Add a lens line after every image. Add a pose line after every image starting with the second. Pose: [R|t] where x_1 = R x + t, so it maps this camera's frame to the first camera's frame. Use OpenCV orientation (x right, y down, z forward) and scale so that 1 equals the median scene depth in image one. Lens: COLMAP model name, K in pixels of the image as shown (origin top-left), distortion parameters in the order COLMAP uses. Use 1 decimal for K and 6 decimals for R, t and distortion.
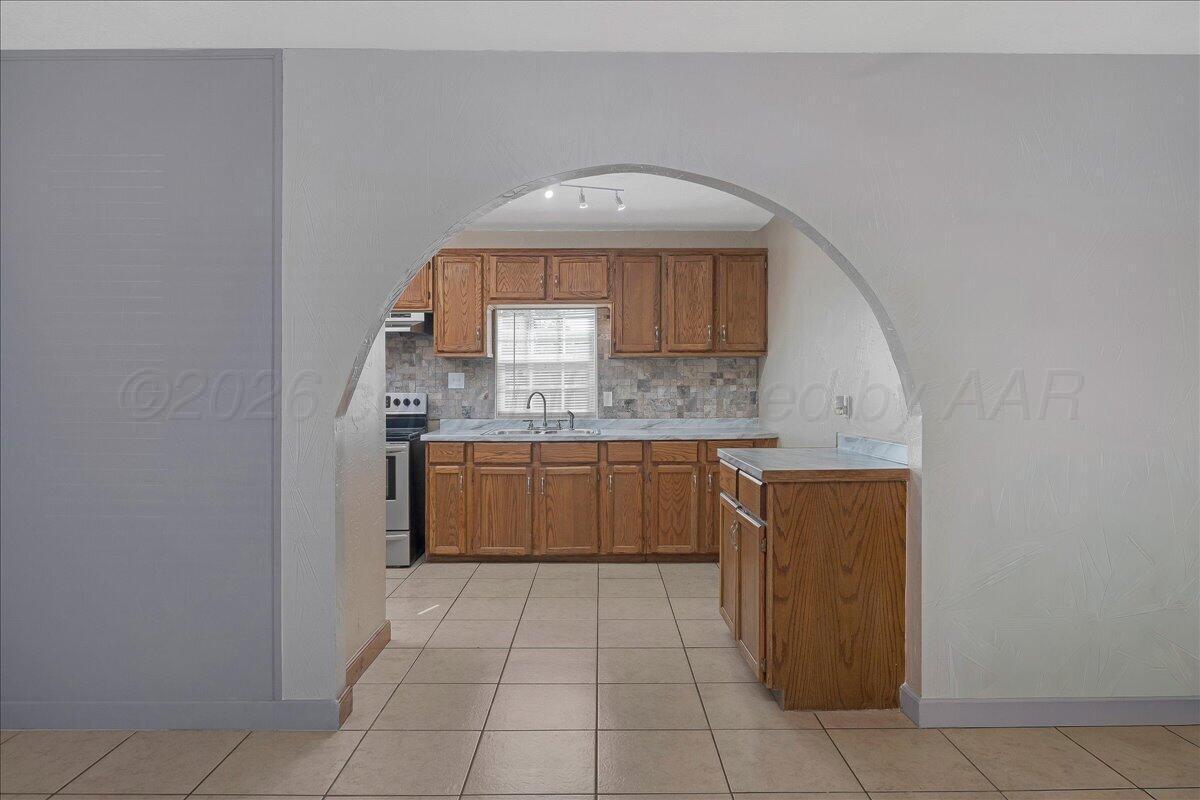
lens RADIAL K [[722.4, 0, 604.6], [0, 722.4, 375.8], [0, 0, 1]] dist [0.000985, 0.000158]
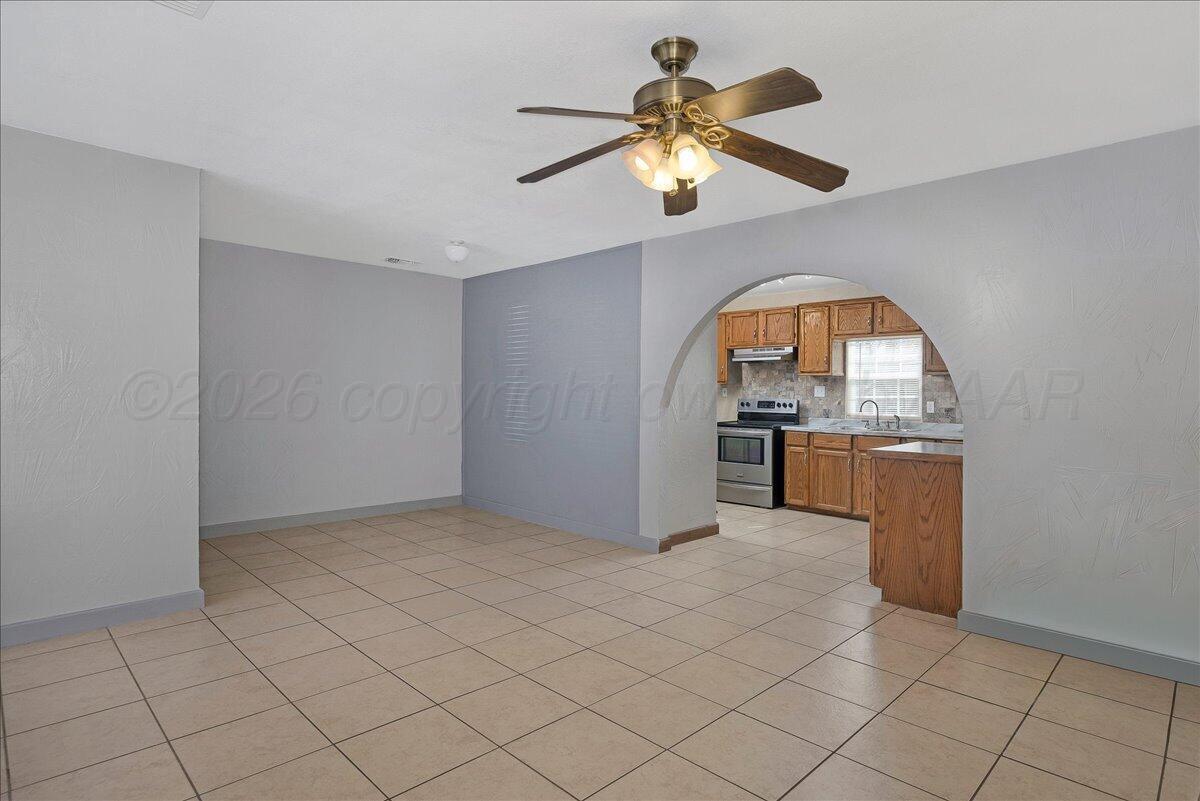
lens RADIAL K [[623.2, 0, 613.5], [0, 623.2, 382.3], [0, 0, 1]] dist [0.001541, 0.000323]
pose [[0.713731, 0.001070, -0.700419, 0.401215], [-0.004878, 0.999982, -0.003443, -0.005928], [0.700402, 0.005874, 0.713724, -0.202163]]
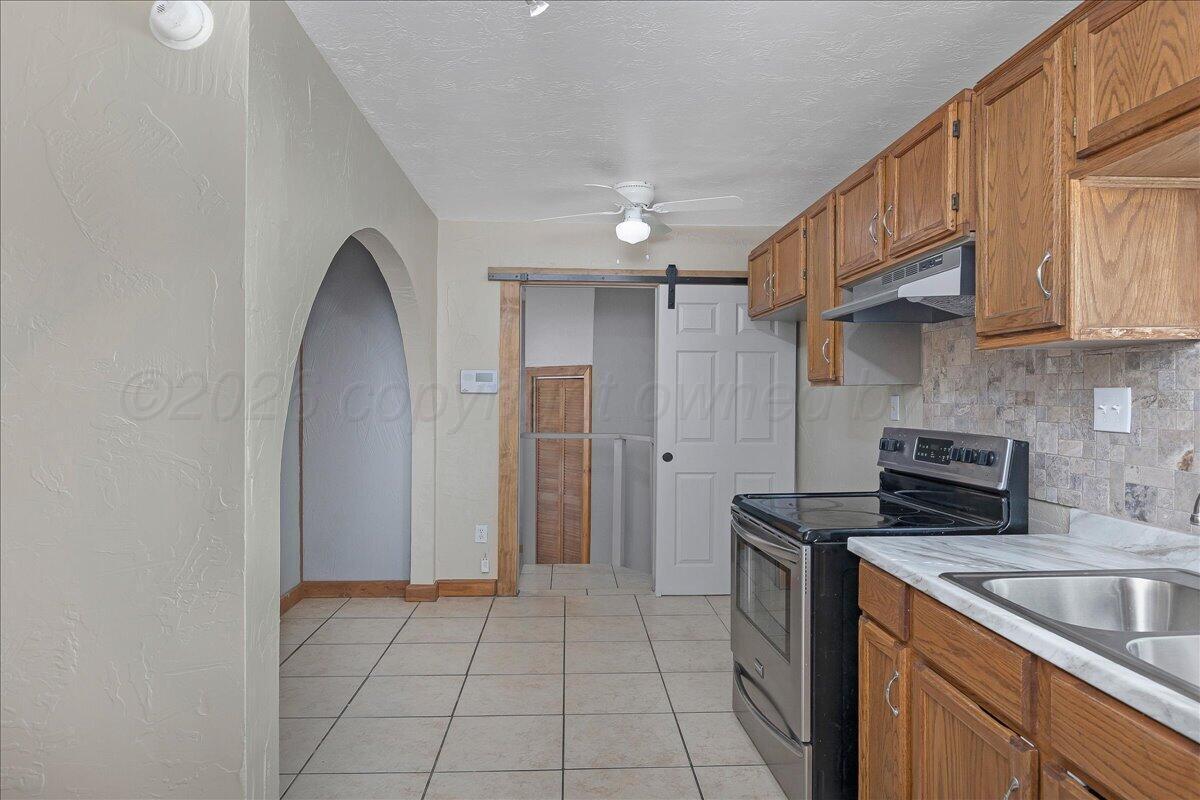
lens RADIAL K [[677.6, 0, 617.6], [0, 677.6, 395.7], [0, 0, 1]] dist [-0.000683, 0.000114]
pose [[0.082245, 0.003234, -0.996607, 0.120473], [0.004572, 0.999983, 0.003622, -0.002888], [0.996602, -0.004854, 0.082229, 0.763939]]
